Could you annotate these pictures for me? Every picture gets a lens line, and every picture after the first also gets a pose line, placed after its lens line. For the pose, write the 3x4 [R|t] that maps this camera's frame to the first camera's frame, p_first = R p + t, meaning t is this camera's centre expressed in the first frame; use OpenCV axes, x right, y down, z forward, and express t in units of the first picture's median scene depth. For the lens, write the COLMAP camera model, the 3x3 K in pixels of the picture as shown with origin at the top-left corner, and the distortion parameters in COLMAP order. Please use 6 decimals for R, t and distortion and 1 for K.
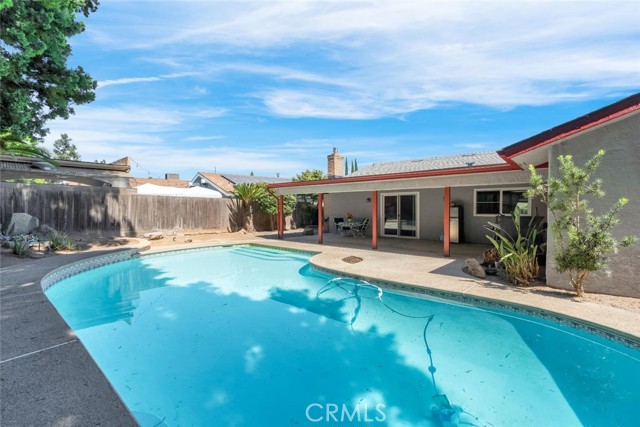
lens RADIAL K [[292.2, 0, 317.1], [0, 292.2, 214.2], [0, 0, 1]] dist [-0.014457, 0.000299]
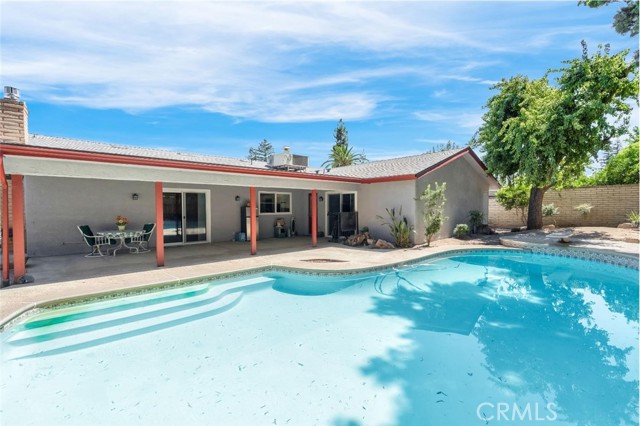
lens RADIAL K [[292.2, 0, 317.1], [0, 292.2, 213.7], [0, 0, 1]] dist [-0.014457, 0.000299]
pose [[0.041492, -0.010281, 0.999086, -0.526947], [0.034685, 0.999359, 0.008843, 0.000168], [-0.998537, 0.034287, 0.041822, 0.627789]]
